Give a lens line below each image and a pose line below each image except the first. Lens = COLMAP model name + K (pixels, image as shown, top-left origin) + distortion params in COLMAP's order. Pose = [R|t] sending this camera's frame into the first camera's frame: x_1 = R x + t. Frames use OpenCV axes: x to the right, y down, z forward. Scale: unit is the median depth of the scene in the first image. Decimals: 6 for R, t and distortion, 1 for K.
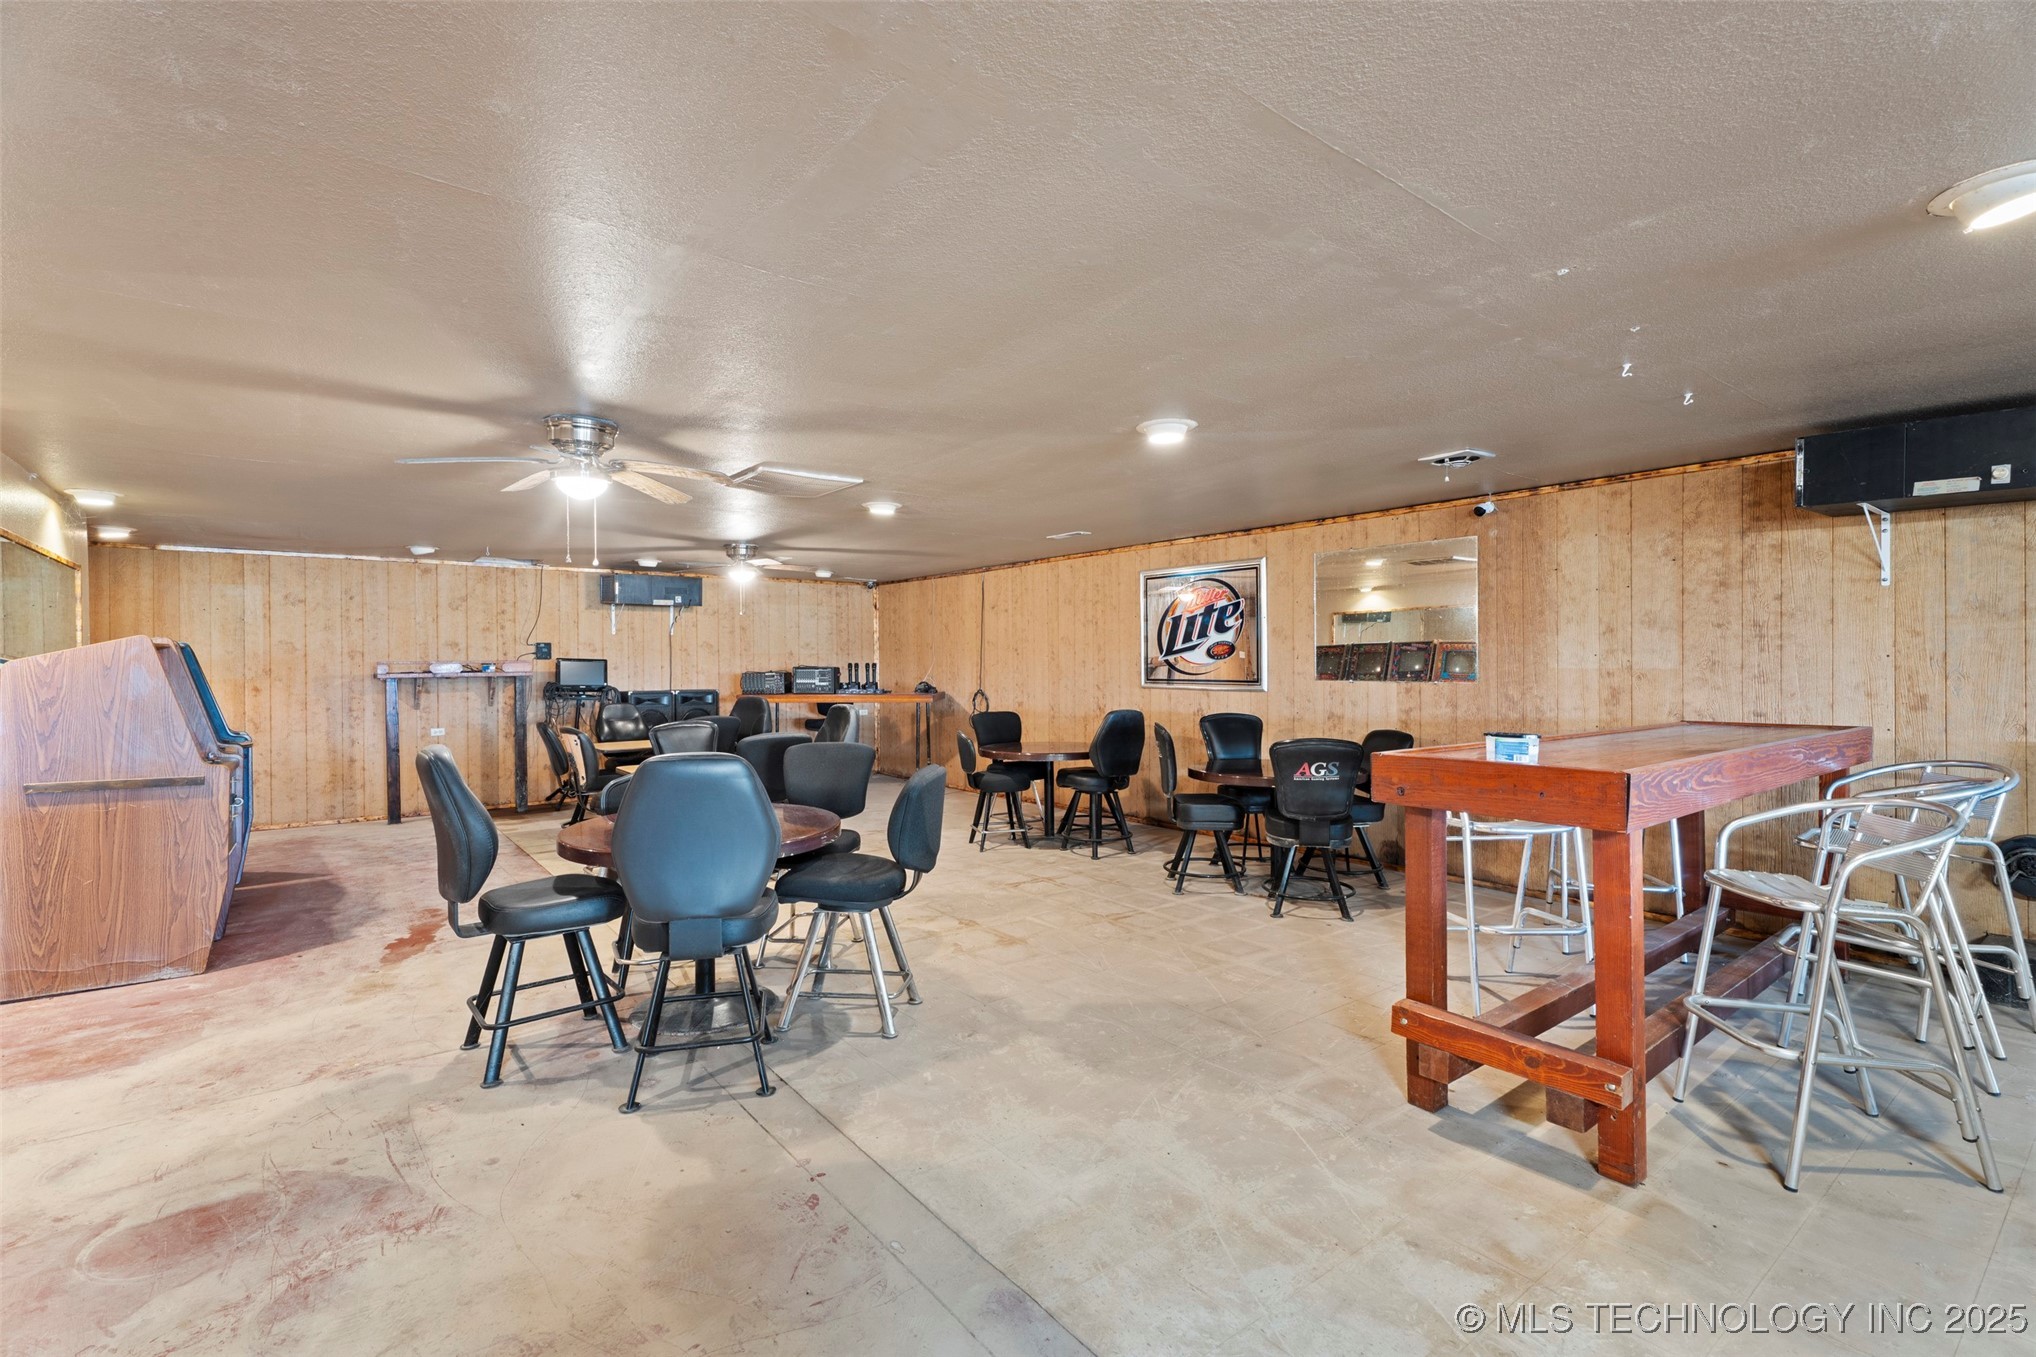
lens RADIAL K [[905.6, 0, 1021.2], [0, 905.6, 660.2], [0, 0, 1]] dist [0.002352, 0.000216]
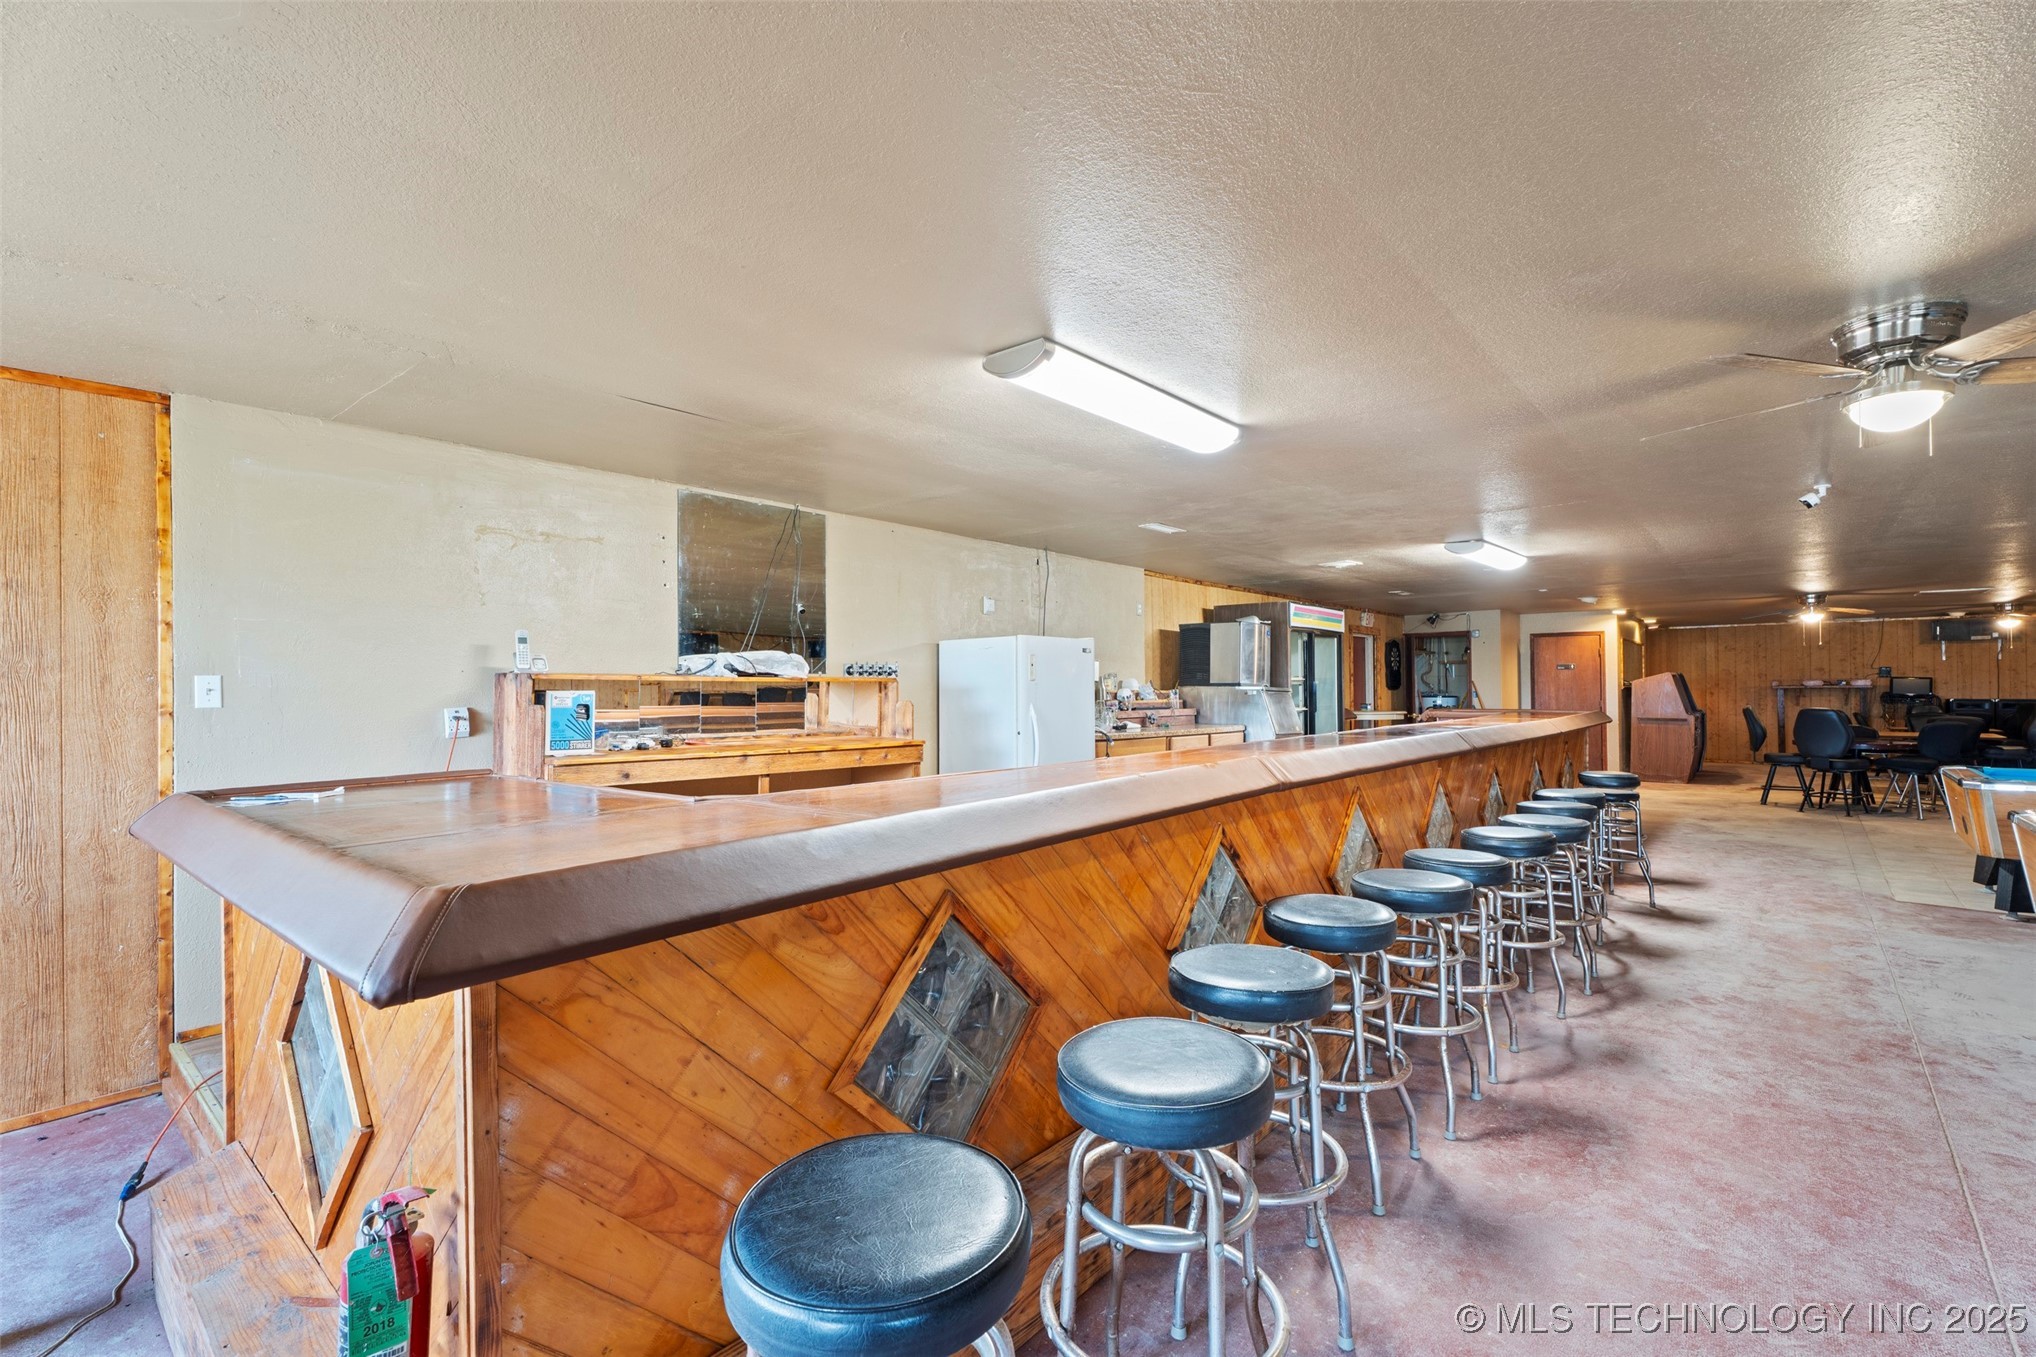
lens RADIAL K [[905.6, 0, 1025.6], [0, 905.6, 685.2], [0, 0, 1]] dist [0.002352, 0.000216]
pose [[0.200989, 0.002859, -0.979589, 0.714853], [0.008351, 0.999954, 0.004632, -0.007358], [0.979558, -0.009111, 0.200956, -0.779680]]
